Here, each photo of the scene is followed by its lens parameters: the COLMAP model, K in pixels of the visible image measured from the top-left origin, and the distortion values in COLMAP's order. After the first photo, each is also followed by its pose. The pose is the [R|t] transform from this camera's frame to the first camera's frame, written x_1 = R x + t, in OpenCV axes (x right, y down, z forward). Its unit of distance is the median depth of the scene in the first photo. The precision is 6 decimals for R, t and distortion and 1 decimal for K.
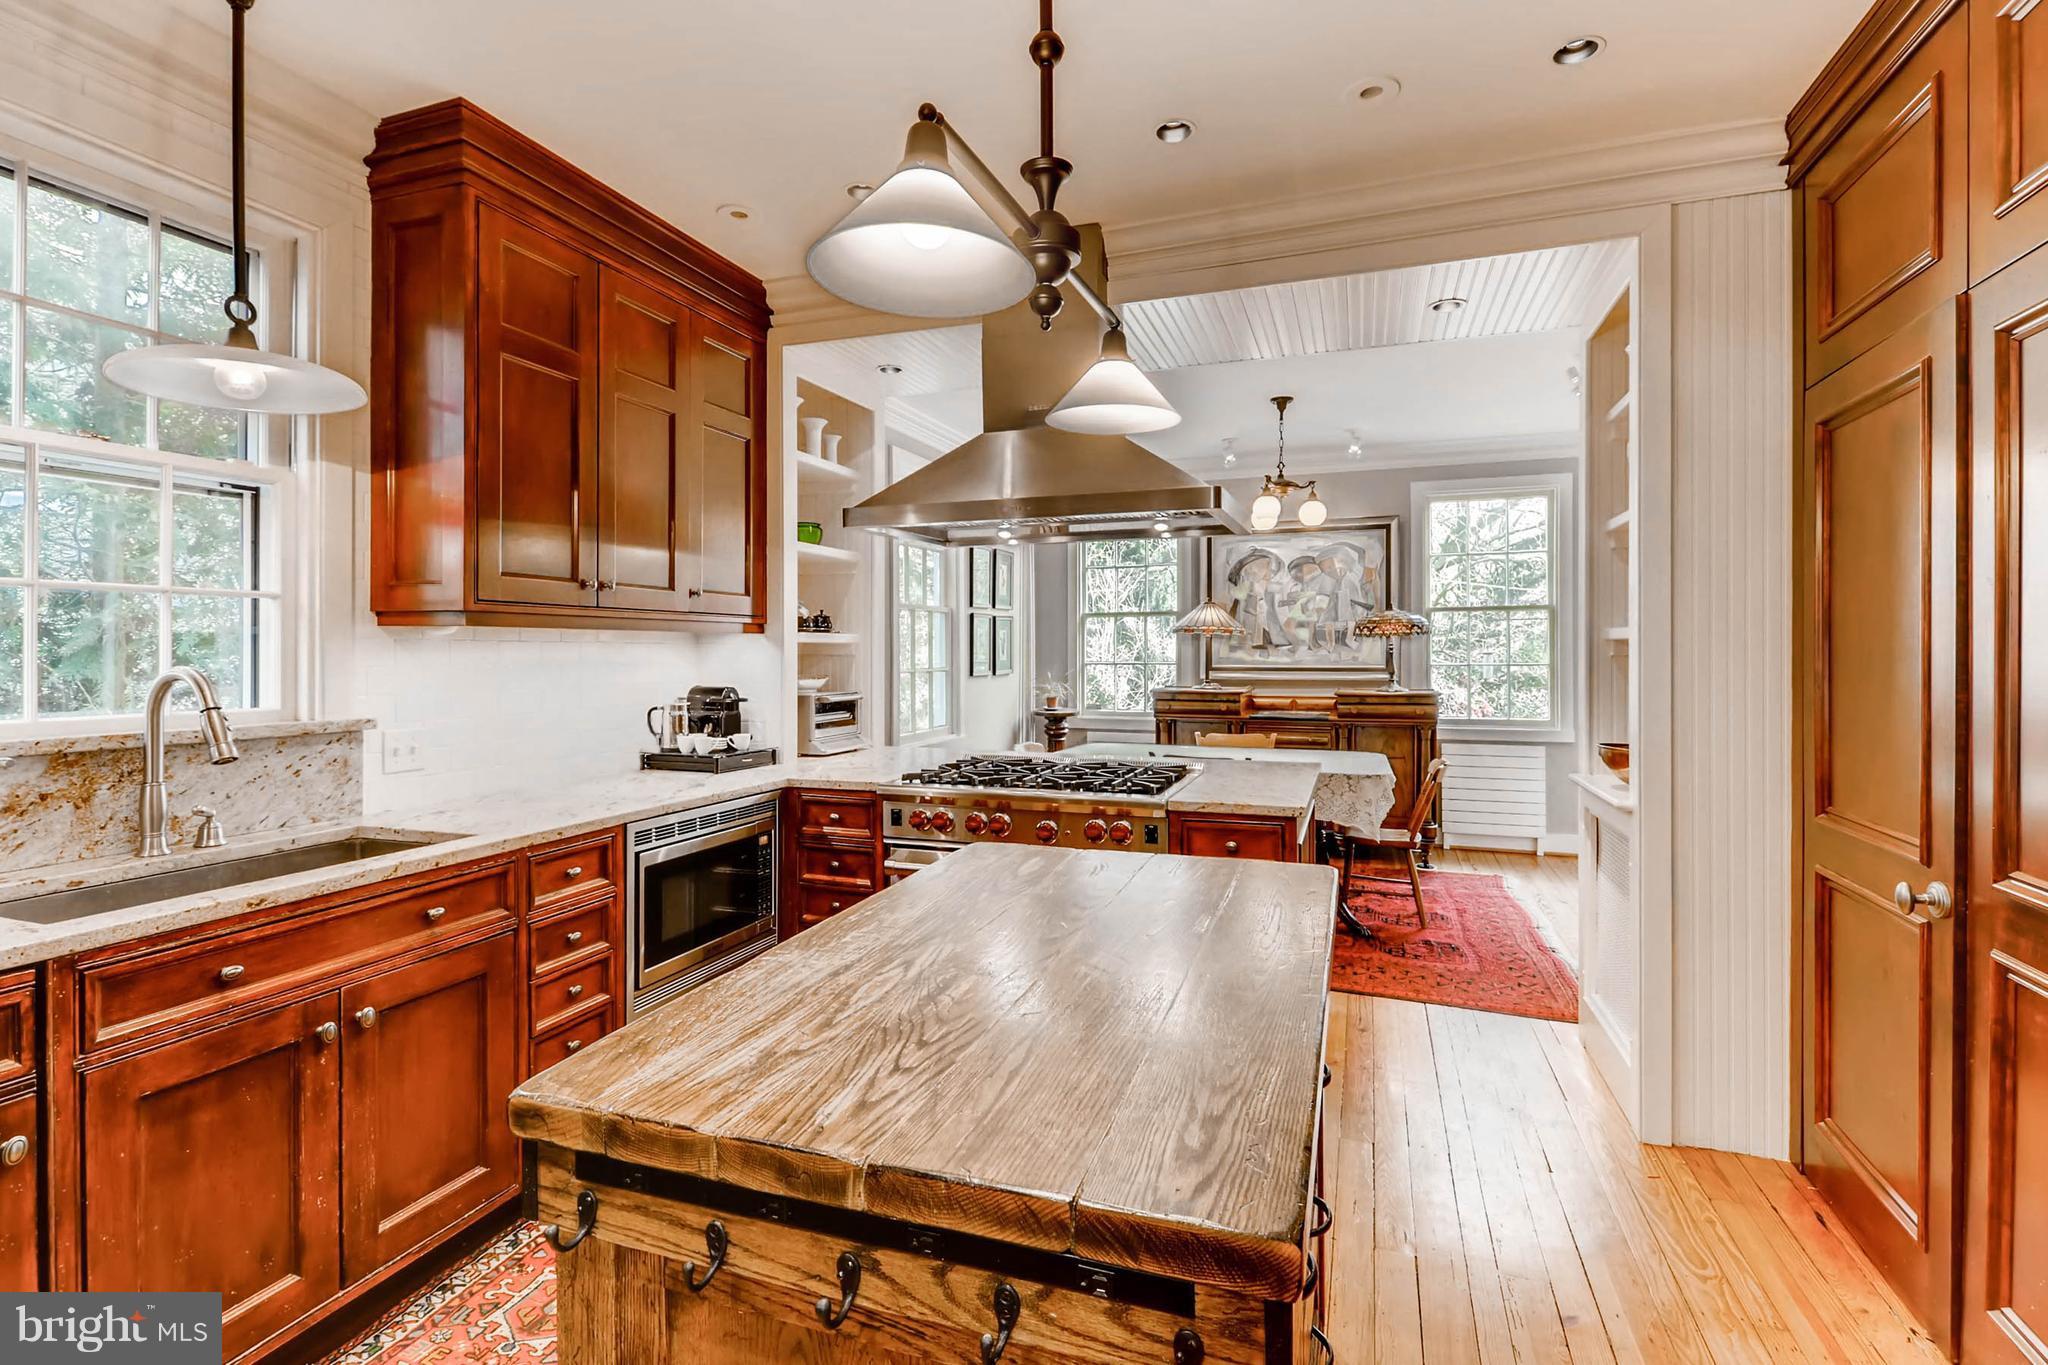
lens RADIAL K [[938.7, 0, 1032.6], [0, 938.7, 653.6], [0, 0, 1]] dist [0.015900, -0.012447]
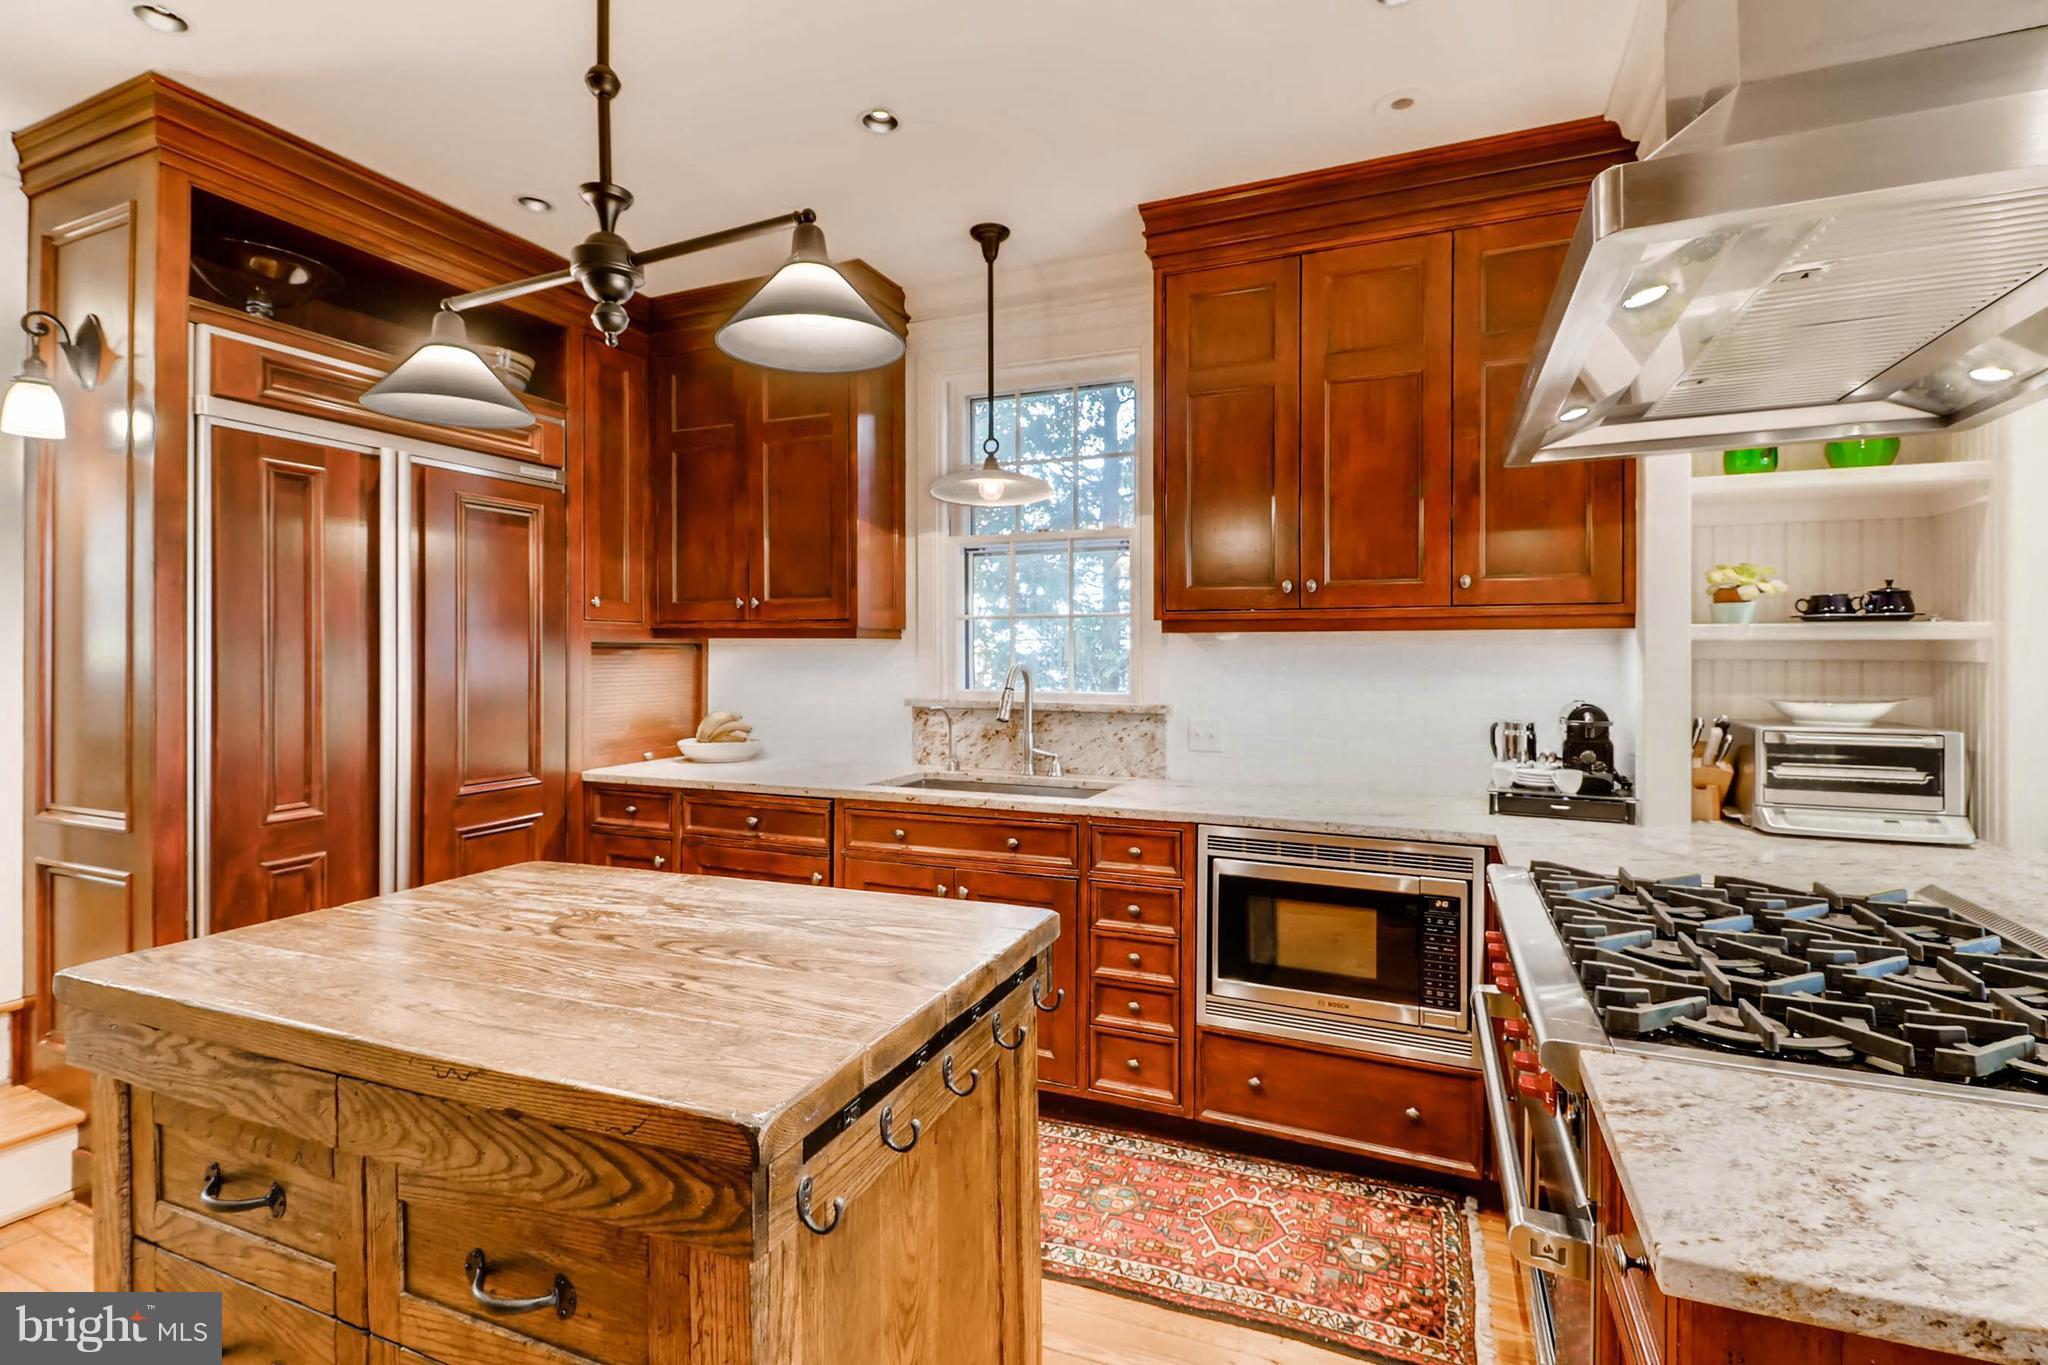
lens RADIAL K [[942.1, 0, 1036.6], [0, 942.1, 646.5], [0, 0, 1]] dist [0.027007, -0.021579]
pose [[-0.052031, -0.004752, -0.998634, 0.337857], [-0.002759, 0.999986, -0.004615, -0.003353], [0.998642, 0.002515, -0.052043, 0.495445]]
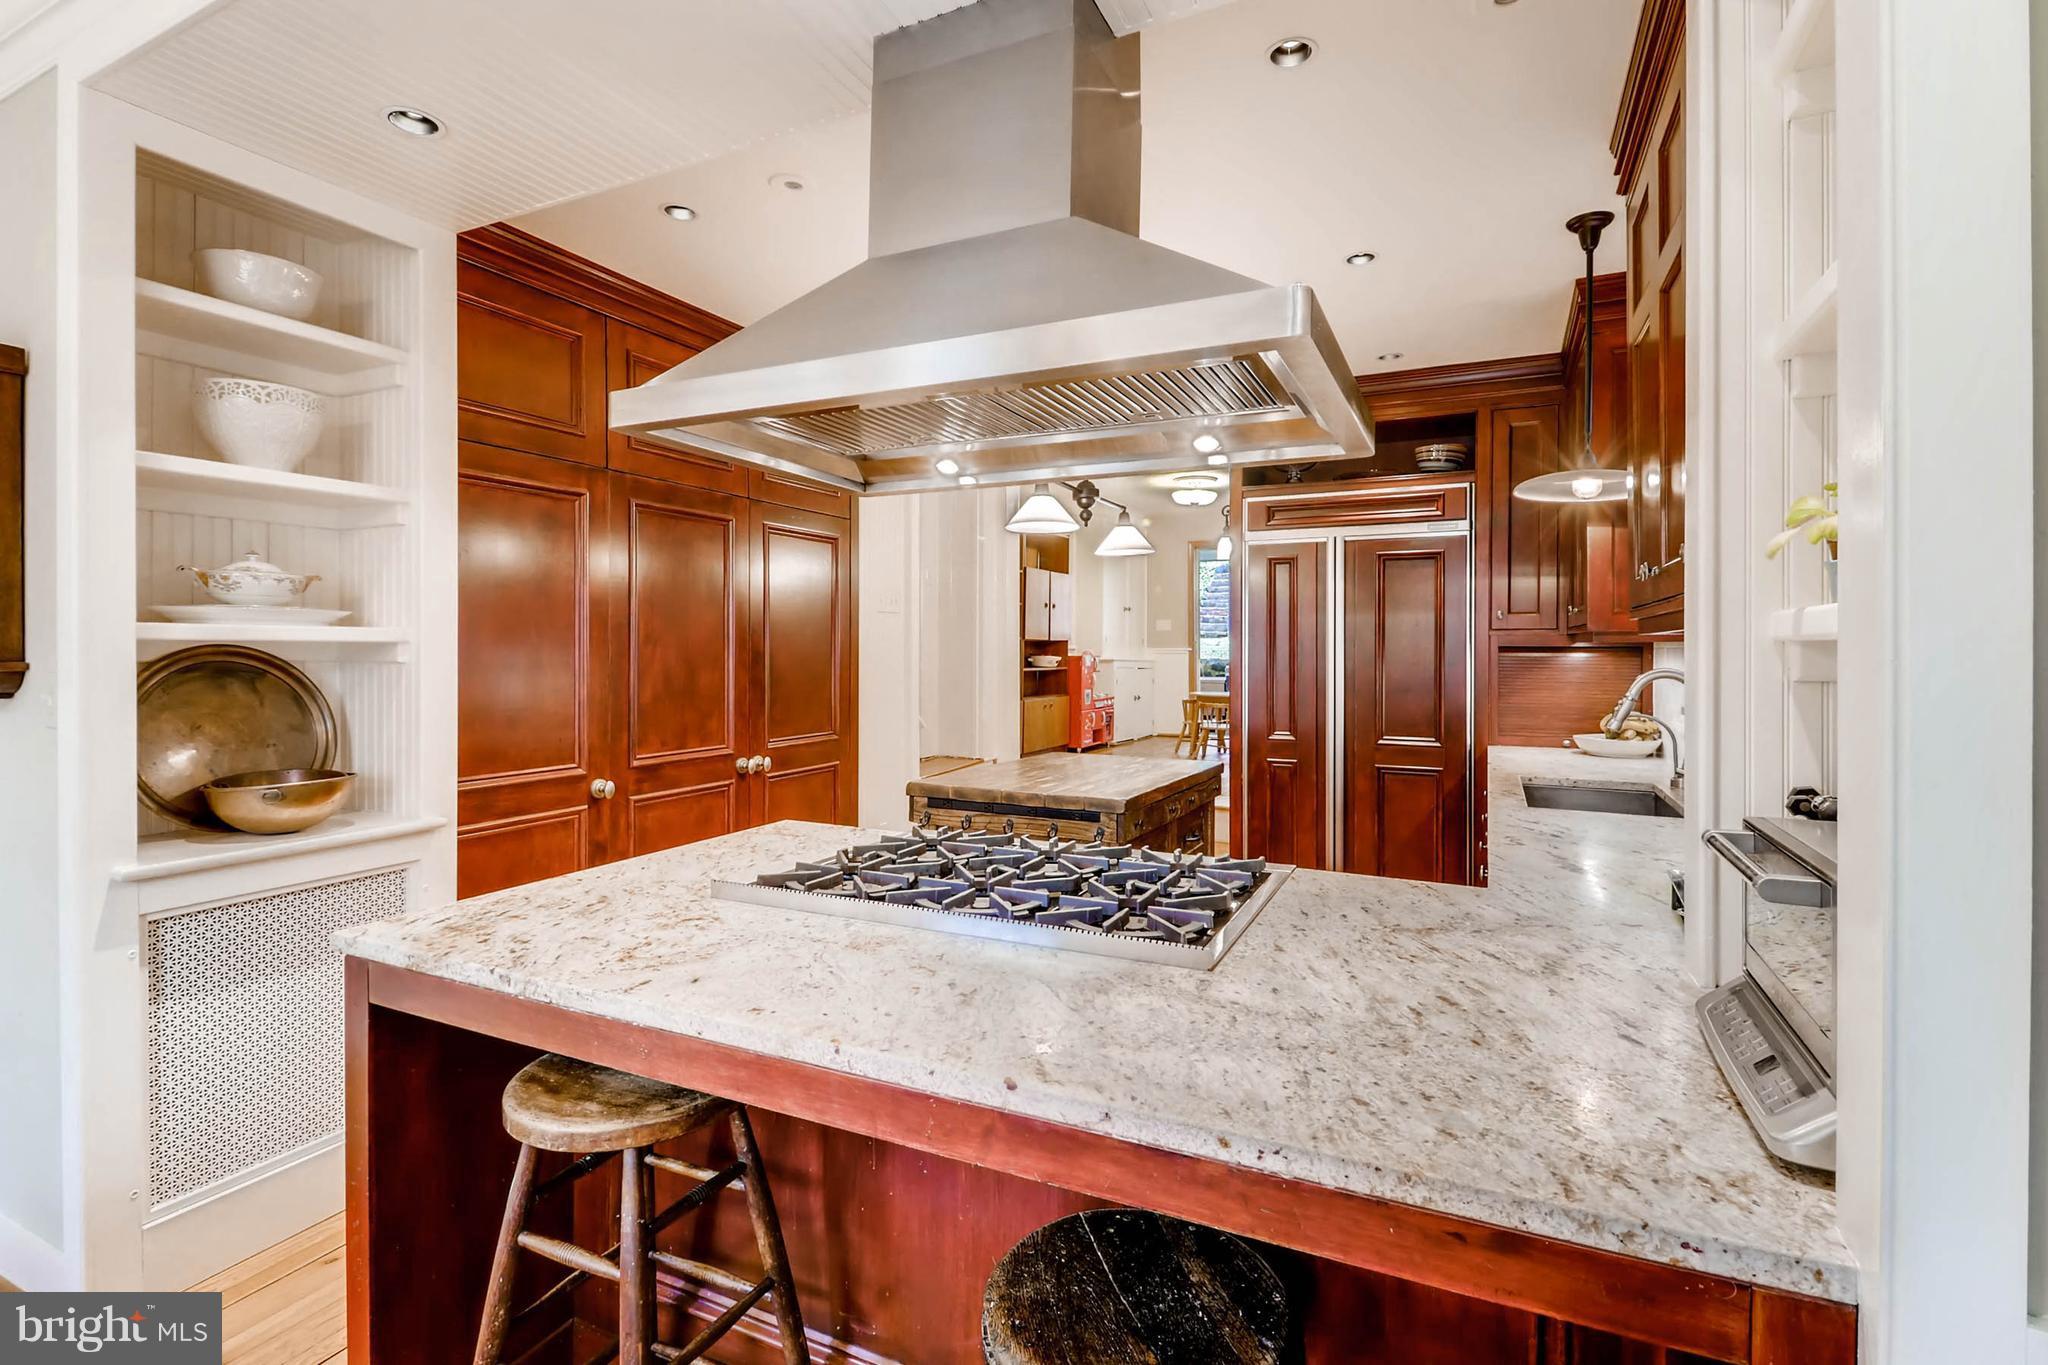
lens RADIAL K [[938.7, 0, 1032.6], [0, 938.7, 653.6], [0, 0, 1]] dist [0.015900, -0.012447]
pose [[-0.994483, -0.004219, 0.104815, -0.030398], [-0.003475, 0.999967, 0.007280, -0.007963], [-0.104842, 0.006875, -0.994465, 1.136044]]
